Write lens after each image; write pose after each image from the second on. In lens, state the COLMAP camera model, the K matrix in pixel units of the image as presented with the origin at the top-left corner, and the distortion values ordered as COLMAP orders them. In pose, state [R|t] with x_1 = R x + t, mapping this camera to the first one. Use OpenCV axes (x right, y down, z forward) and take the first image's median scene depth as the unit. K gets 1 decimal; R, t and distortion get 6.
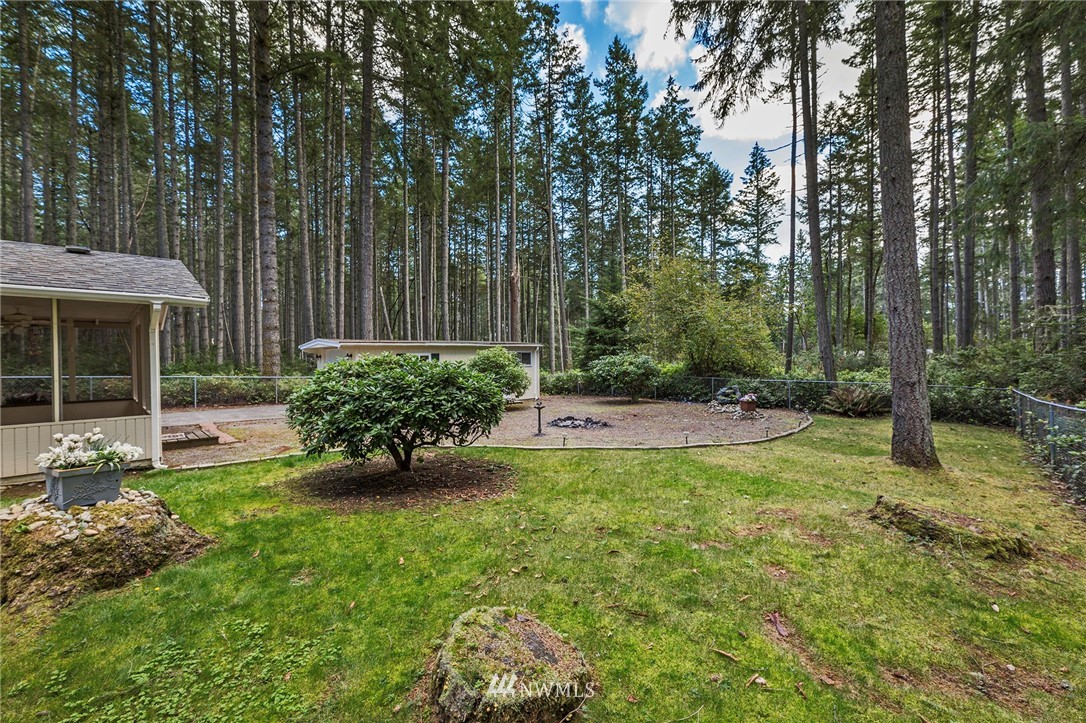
lens RADIAL K [[427.4, 0, 543.0], [0, 427.4, 361.5], [0, 0, 1]] dist [0.002940, 0.000591]
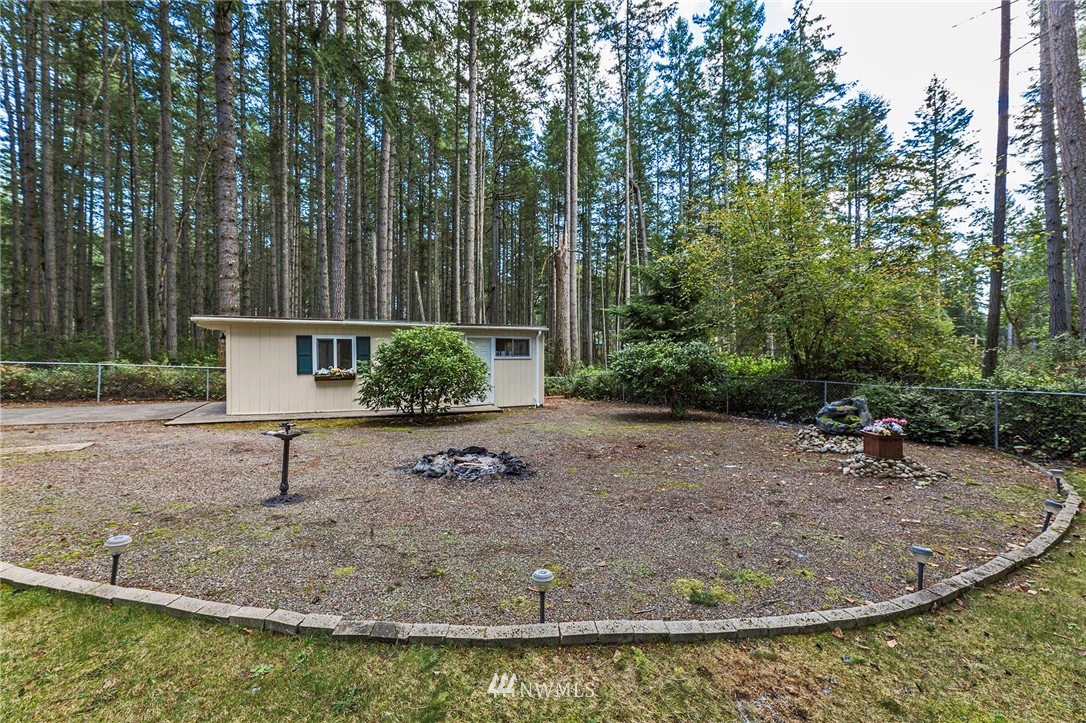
lens RADIAL K [[427.4, 0, 543.0], [0, 427.4, 361.5], [0, 0, 1]] dist [0.002940, 0.000591]
pose [[0.962094, 0.011214, -0.272488, 0.138911], [-0.011619, 0.999932, 0.000129, 0.011528], [0.272471, 0.003042, 0.962159, 0.254754]]
